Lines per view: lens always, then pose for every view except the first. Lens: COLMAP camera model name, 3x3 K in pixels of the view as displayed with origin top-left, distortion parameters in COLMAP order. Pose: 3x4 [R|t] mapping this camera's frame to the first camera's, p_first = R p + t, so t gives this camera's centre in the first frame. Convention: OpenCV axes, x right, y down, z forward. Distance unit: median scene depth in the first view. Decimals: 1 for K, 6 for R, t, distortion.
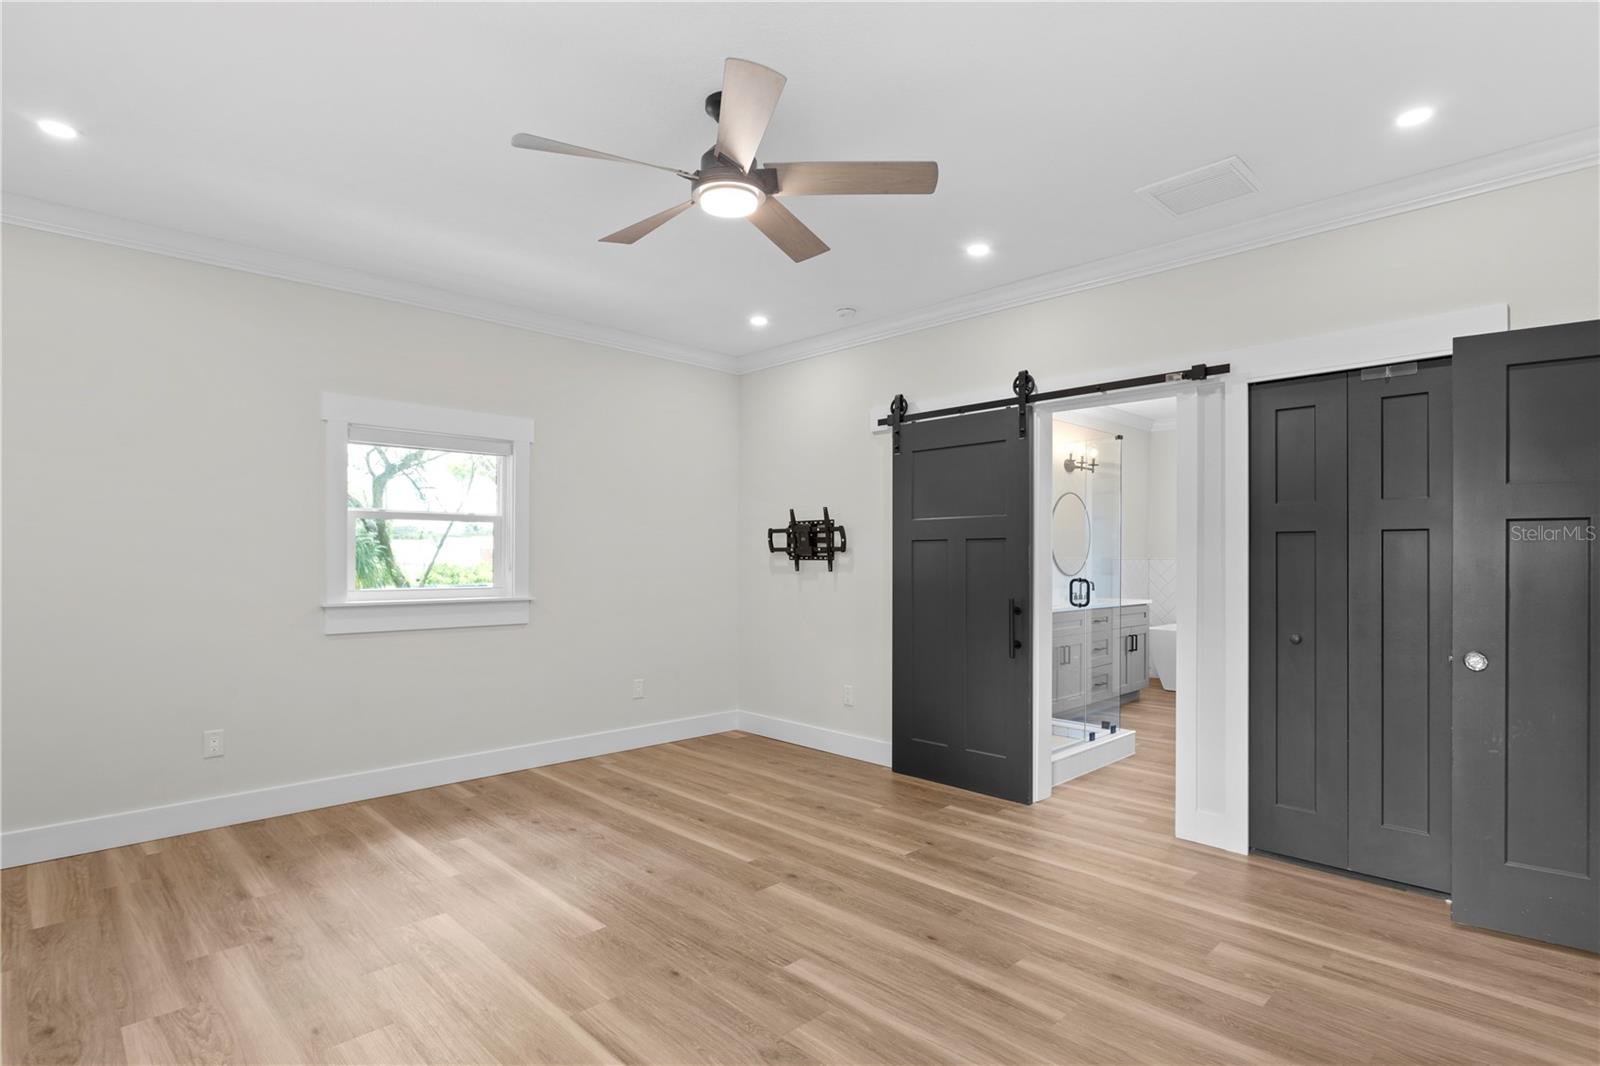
lens RADIAL K [[800.5, 0, 801.3], [0, 800.5, 538.5], [0, 0, 1]] dist [-0.058657, 0.030848]
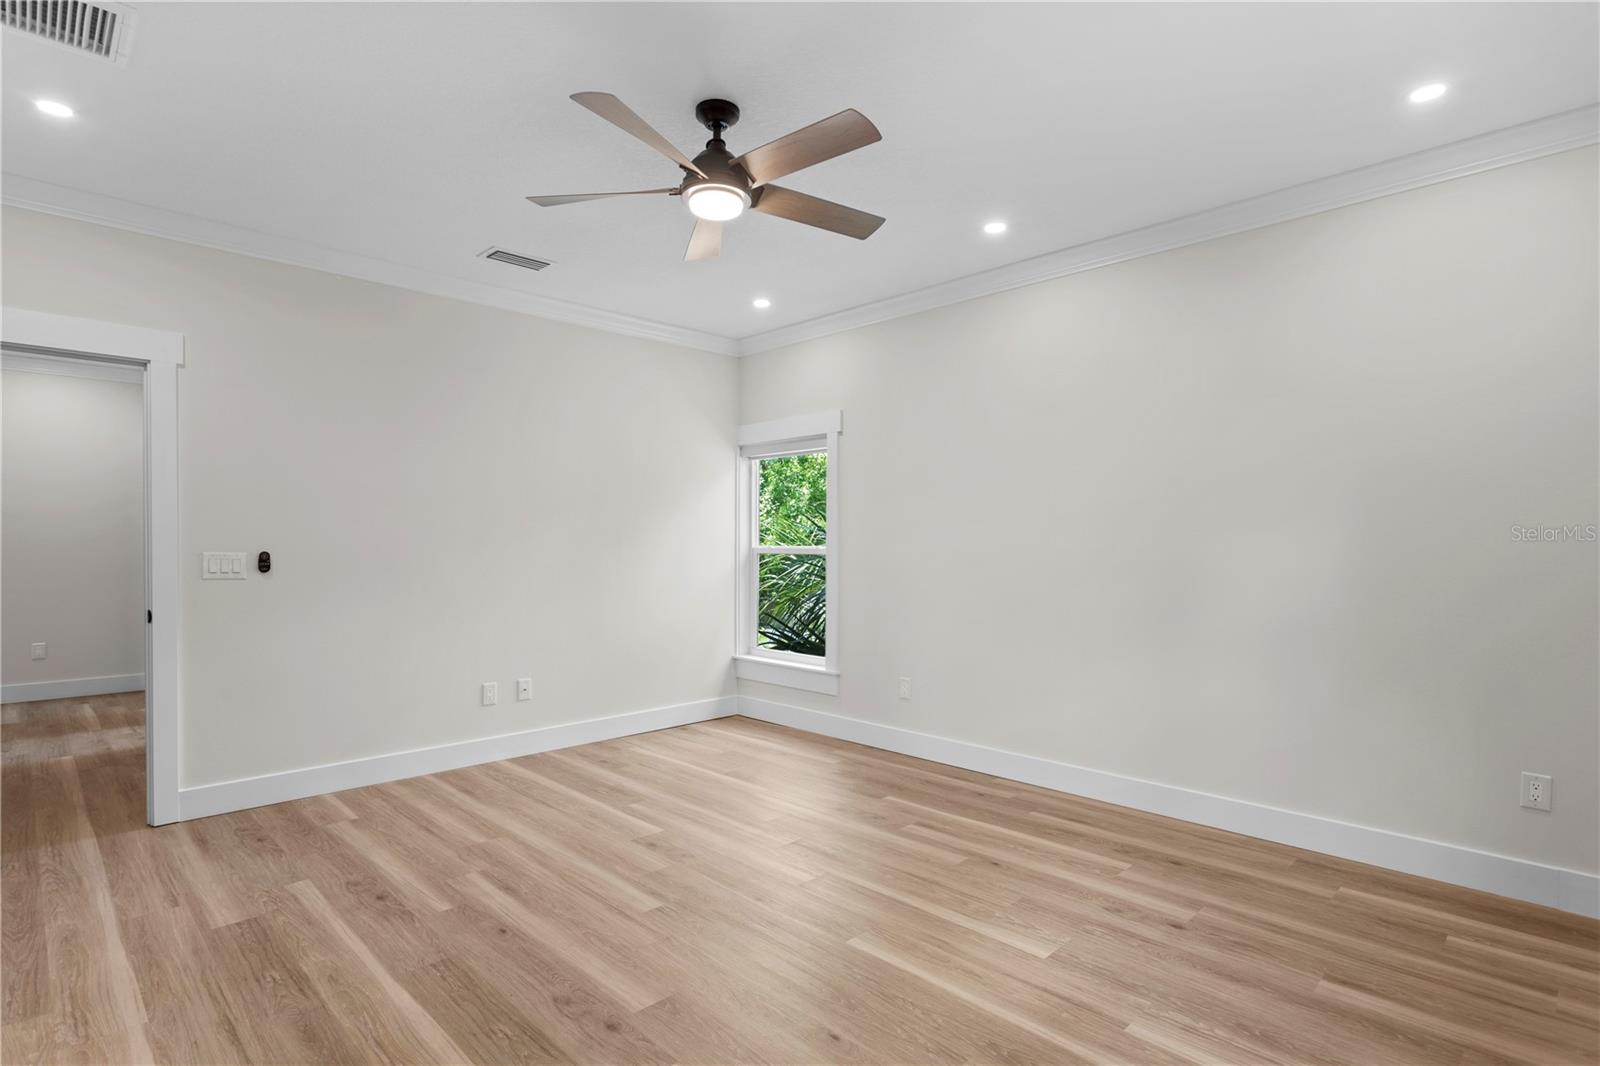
lens RADIAL K [[800.5, 0, 801.3], [0, 800.5, 538.5], [0, 0, 1]] dist [-0.058657, 0.030848]
pose [[-0.999961, -0.004914, -0.007309, -0.172092], [-0.004736, 0.999696, -0.024206, 0.040689], [0.007426, -0.024170, -0.999680, 1.770590]]
